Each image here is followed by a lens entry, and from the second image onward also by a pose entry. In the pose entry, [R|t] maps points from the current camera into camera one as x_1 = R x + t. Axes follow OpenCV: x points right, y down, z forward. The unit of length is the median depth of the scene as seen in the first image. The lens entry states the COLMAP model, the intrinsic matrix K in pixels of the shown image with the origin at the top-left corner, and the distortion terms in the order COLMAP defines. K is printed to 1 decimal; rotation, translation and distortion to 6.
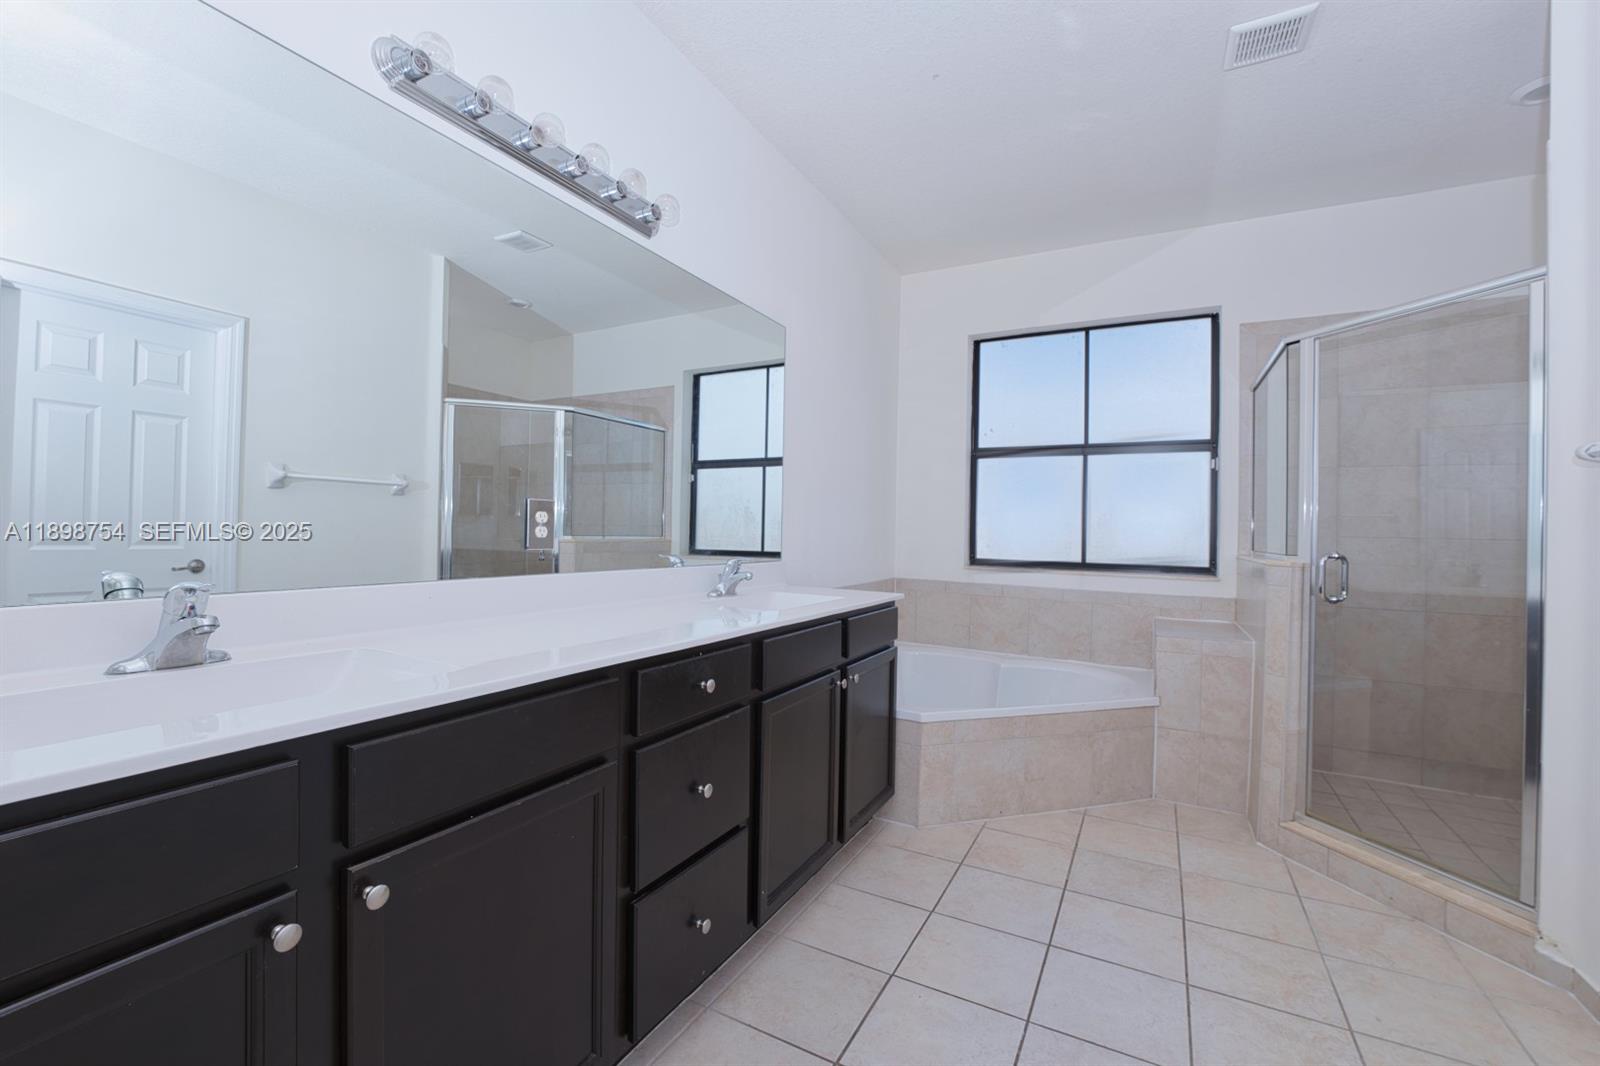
lens RADIAL K [[656.5, 0, 794.9], [0, 656.5, 526.7], [0, 0, 1]] dist [-0.029353, 0.003461]
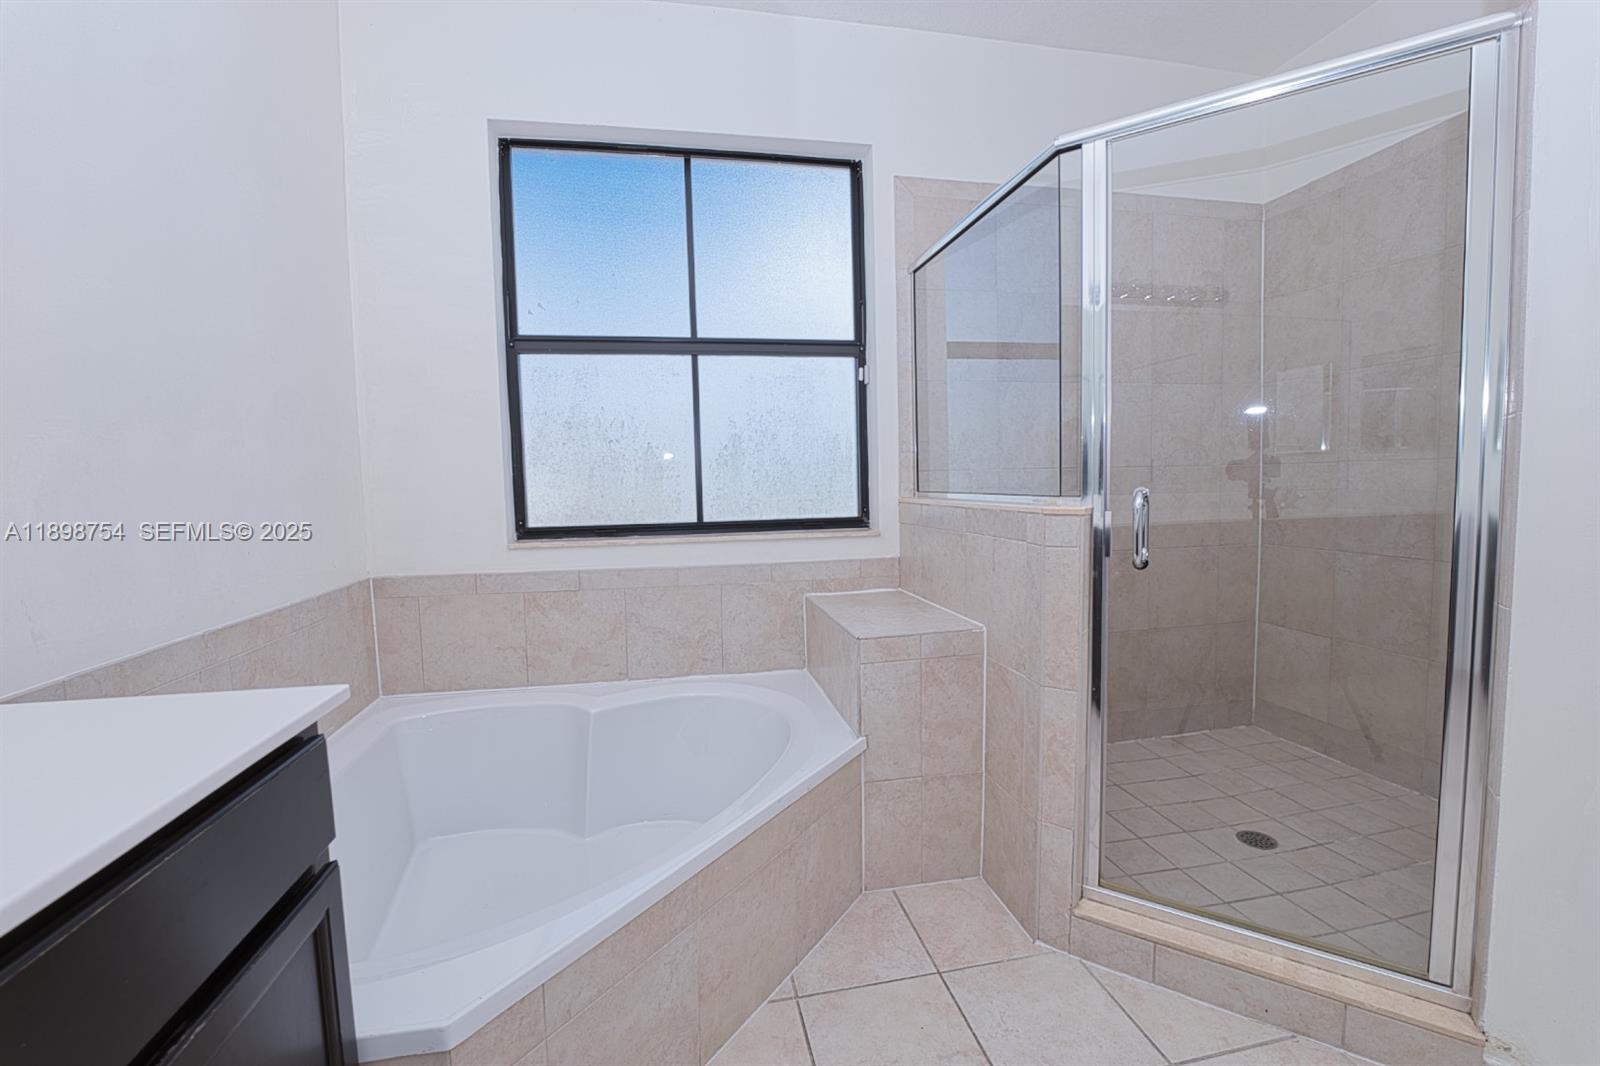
lens RADIAL K [[656.5, 0, 786.6], [0, 656.5, 529.7], [0, 0, 1]] dist [-0.029353, 0.003461]
pose [[0.773790, -0.083891, 0.627863, 0.104634], [0.034669, 0.995315, 0.090261, 0.006962], [-0.632493, -0.048075, 0.773073, 0.470787]]
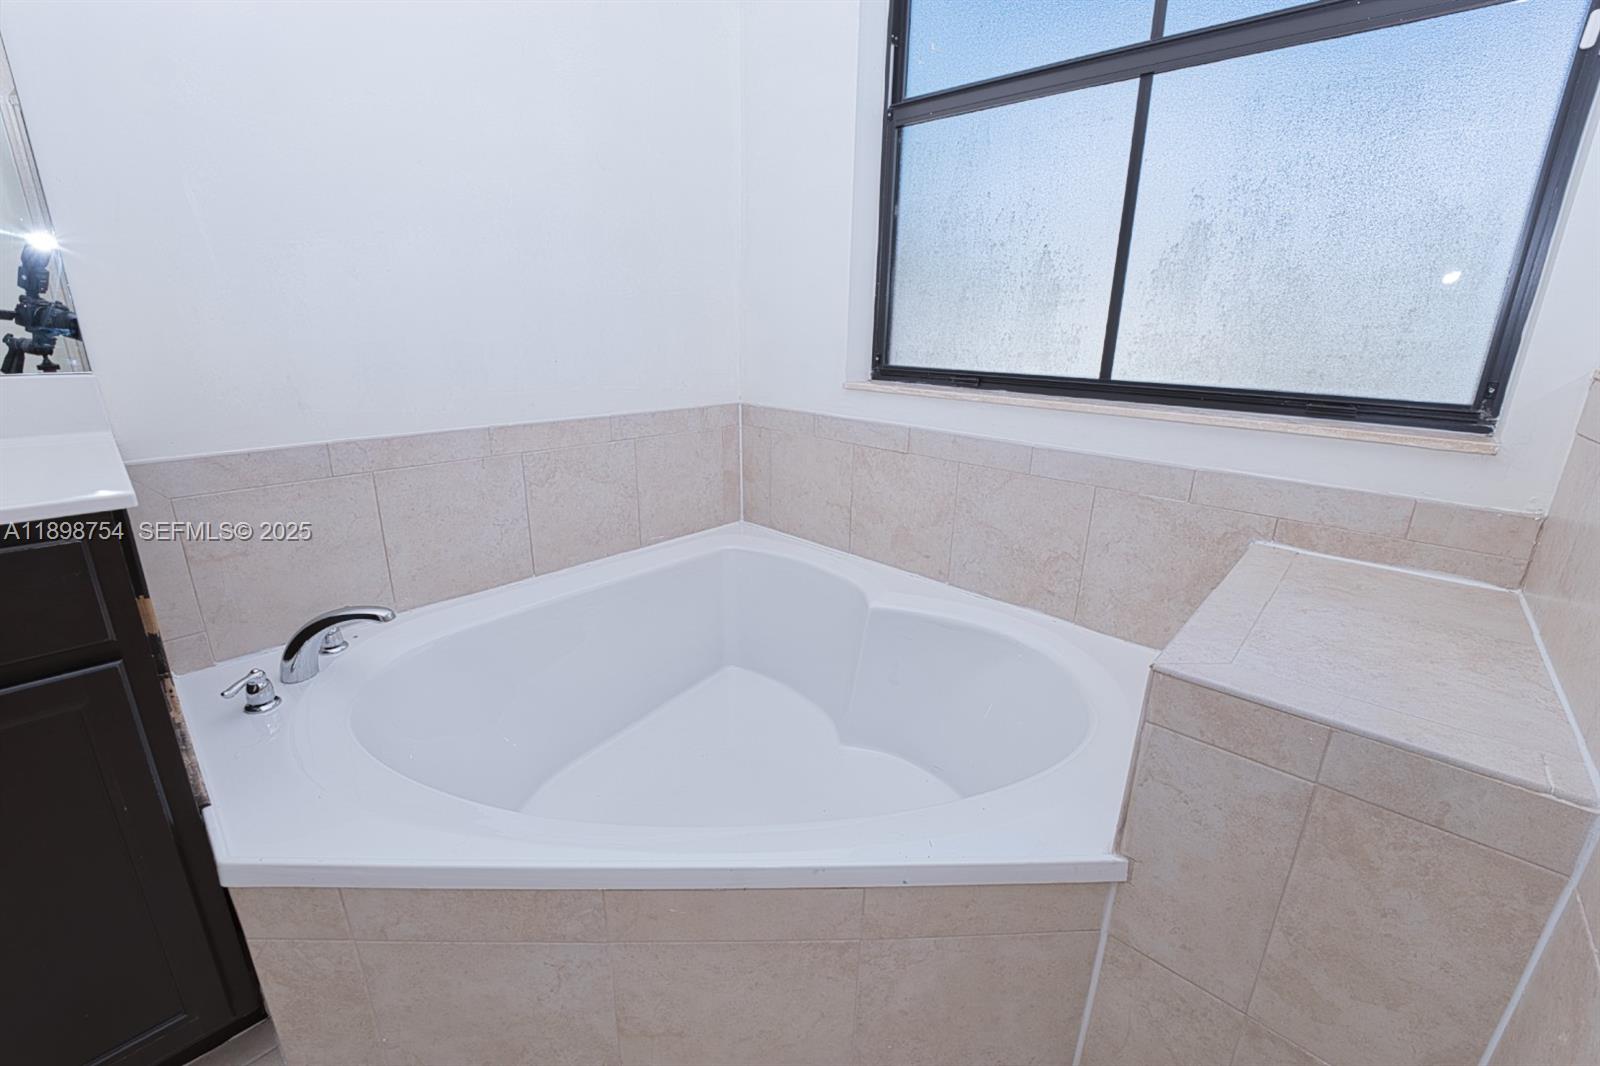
lens RADIAL K [[656.5, 0, 808.3], [0, 656.5, 530.2], [0, 0, 1]] dist [-0.029353, 0.003461]
pose [[0.970930, 0.069564, -0.229034, 0.390041], [0.000730, 0.955974, 0.293452, 0.027749], [0.239364, -0.285088, 0.928132, 0.601223]]
